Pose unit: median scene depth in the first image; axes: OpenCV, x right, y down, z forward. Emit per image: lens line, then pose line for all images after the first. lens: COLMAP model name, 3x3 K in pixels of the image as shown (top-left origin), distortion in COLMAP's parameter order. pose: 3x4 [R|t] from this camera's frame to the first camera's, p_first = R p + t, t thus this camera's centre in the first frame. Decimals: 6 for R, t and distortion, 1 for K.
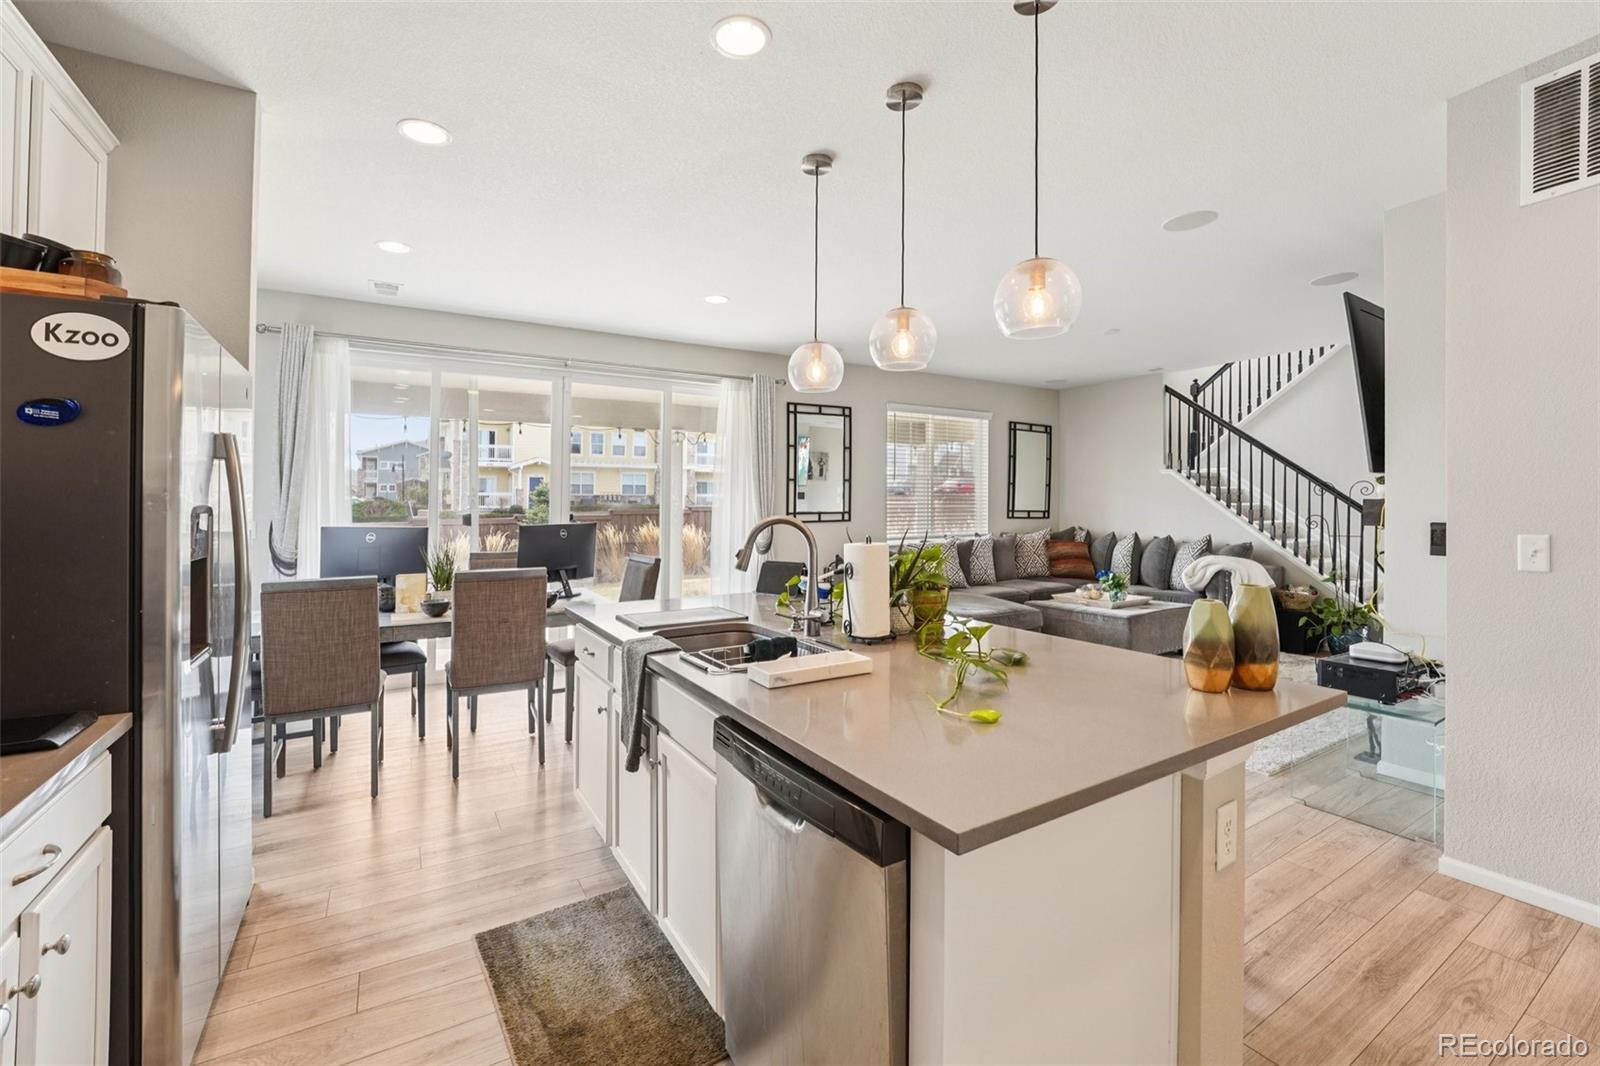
lens RADIAL K [[670.4, 0, 791.9], [0, 670.4, 514.9], [0, 0, 1]] dist [-0.043220, -0.000001]
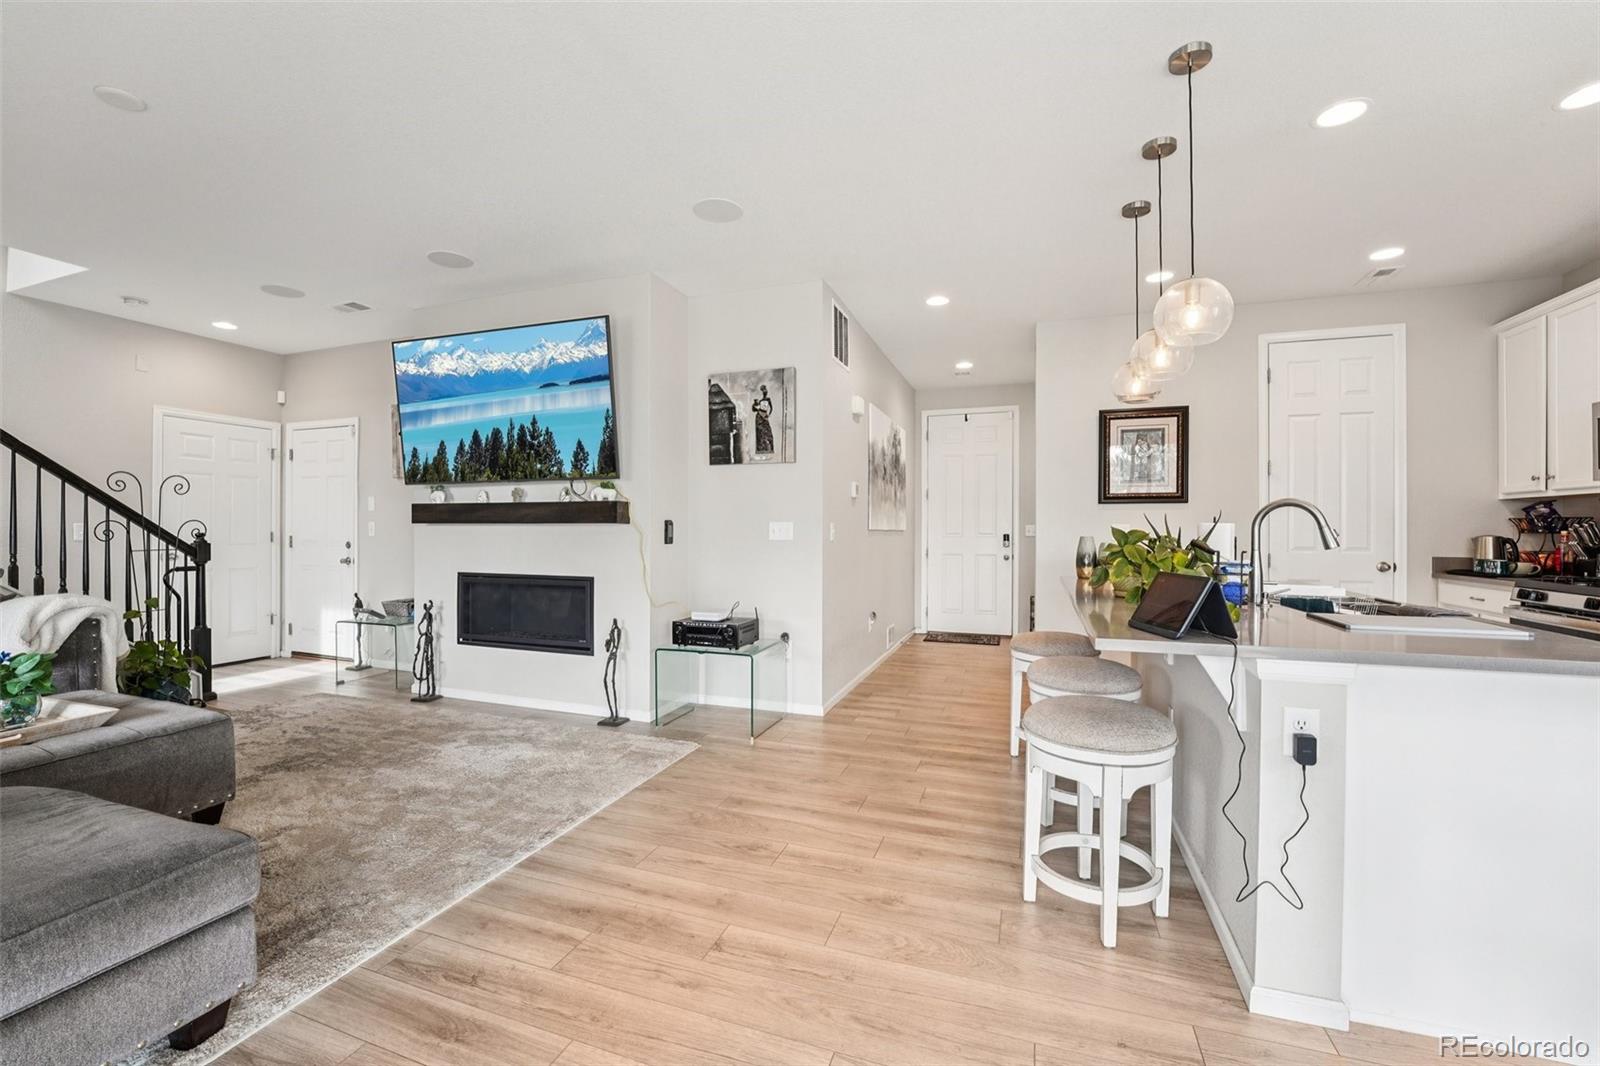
lens RADIAL K [[651.6, 0, 794.2], [0, 651.6, 531.0], [0, 0, 1]] dist [-0.023934, 0.000249]
pose [[-0.631727, -0.001717, 0.775189, -0.108308], [0.011849, 0.999859, 0.011871, 0.009984], [-0.775100, 0.016685, -0.631618, 0.733004]]
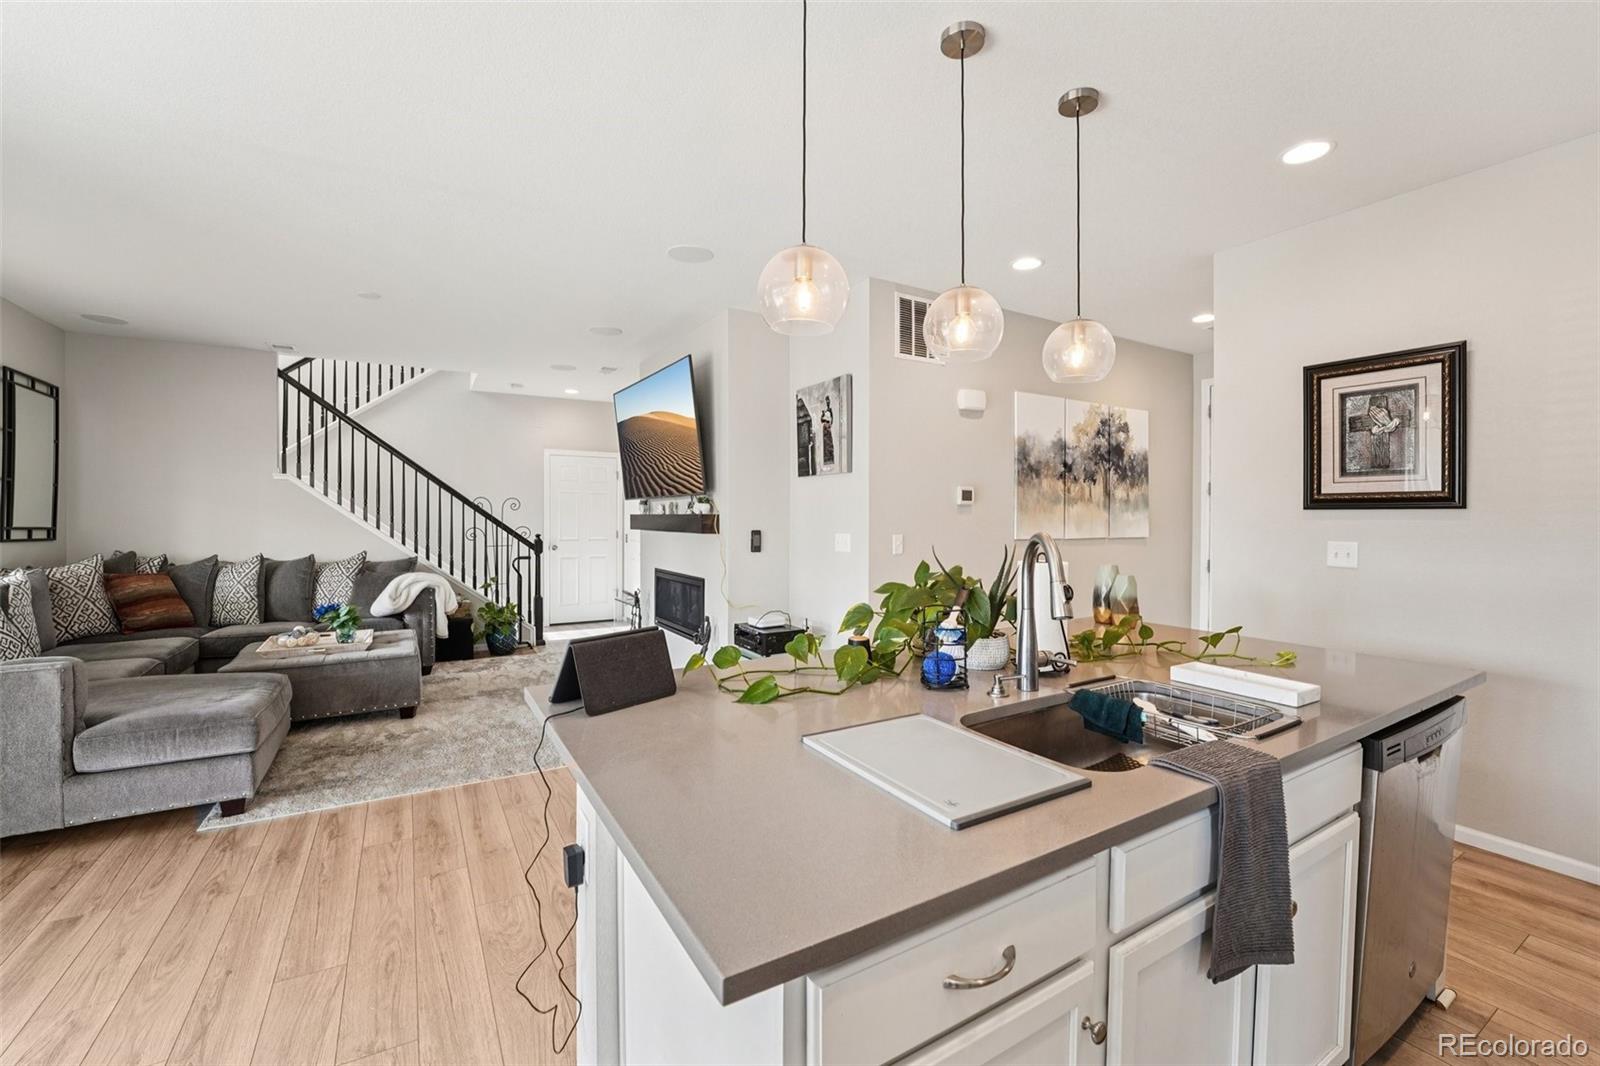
lens RADIAL K [[654.9, 0, 800.8], [0, 654.9, 525.5], [0, 0, 1]] dist [-0.023837, 0.000263]
pose [[-0.002291, -0.010213, 0.999945, -0.228897], [0.013295, 0.999859, 0.010243, -0.005657], [-0.999909, 0.013317, -0.002155, 0.391823]]
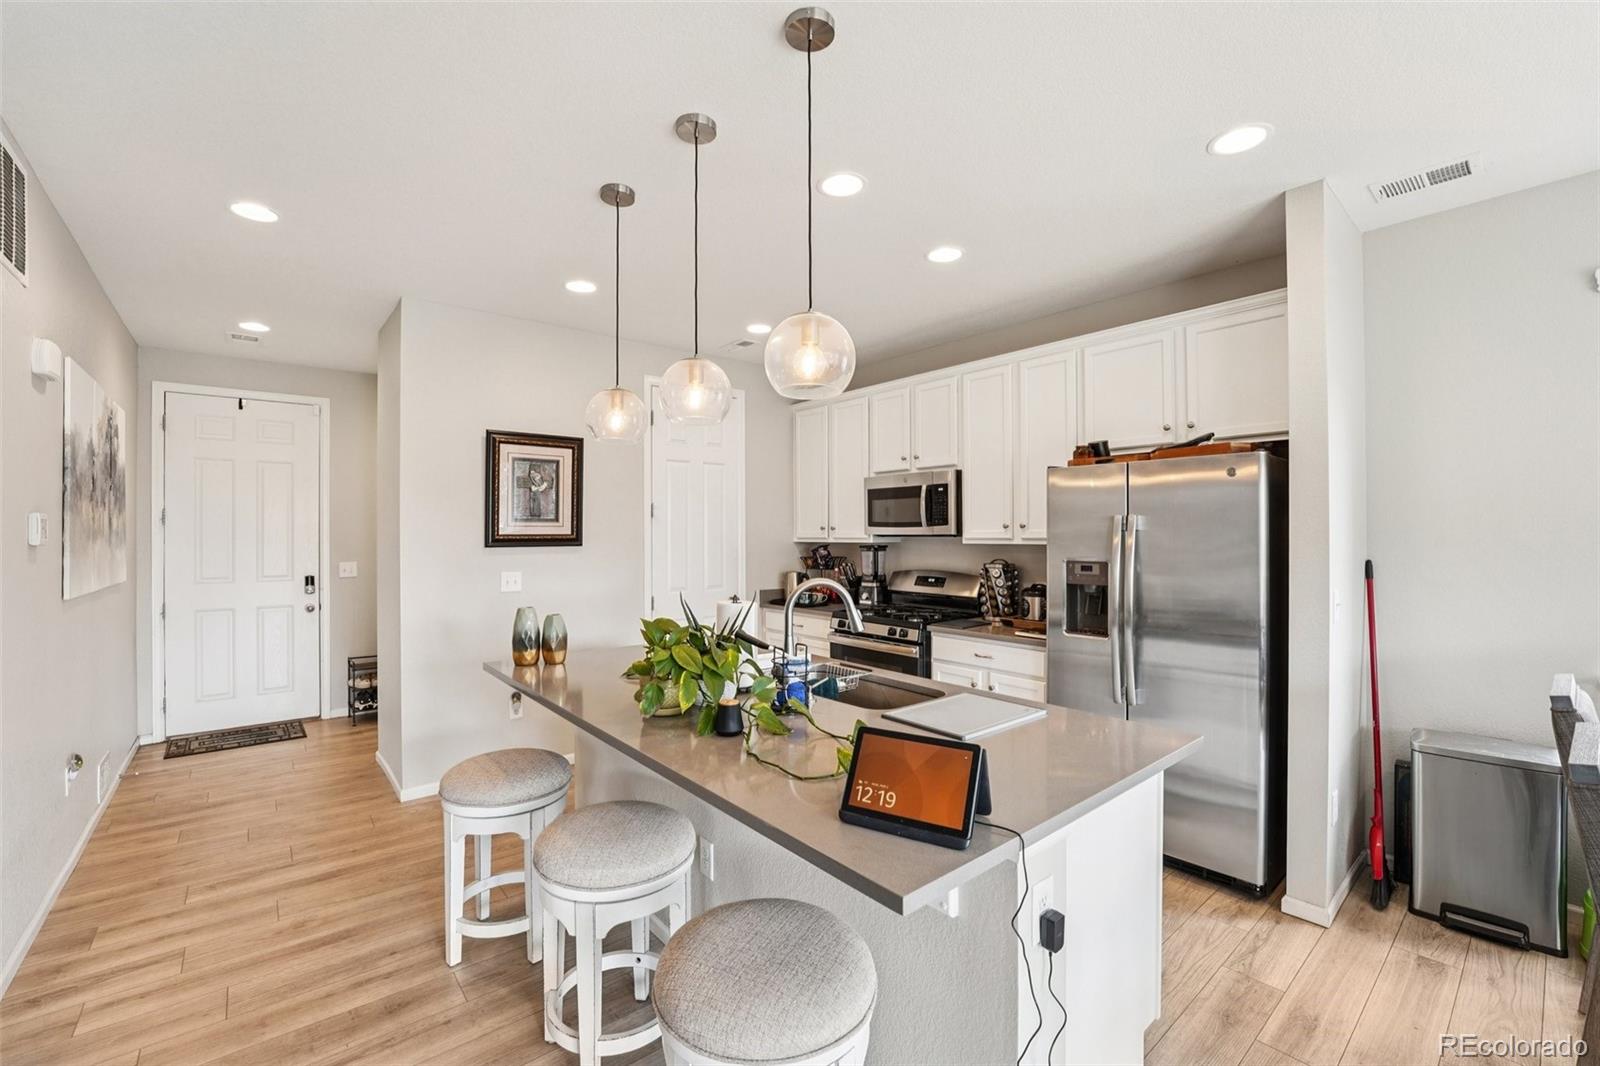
lens RADIAL K [[664.7, 0, 789.0], [0, 664.7, 530.9], [0, 0, 1]] dist [-0.034148, 0.006637]
pose [[-0.988999, 0.006078, -0.147798, 0.054080], [0.004223, 0.999908, 0.012865, -0.027801], [0.147863, 0.012099, -0.988934, 0.630714]]
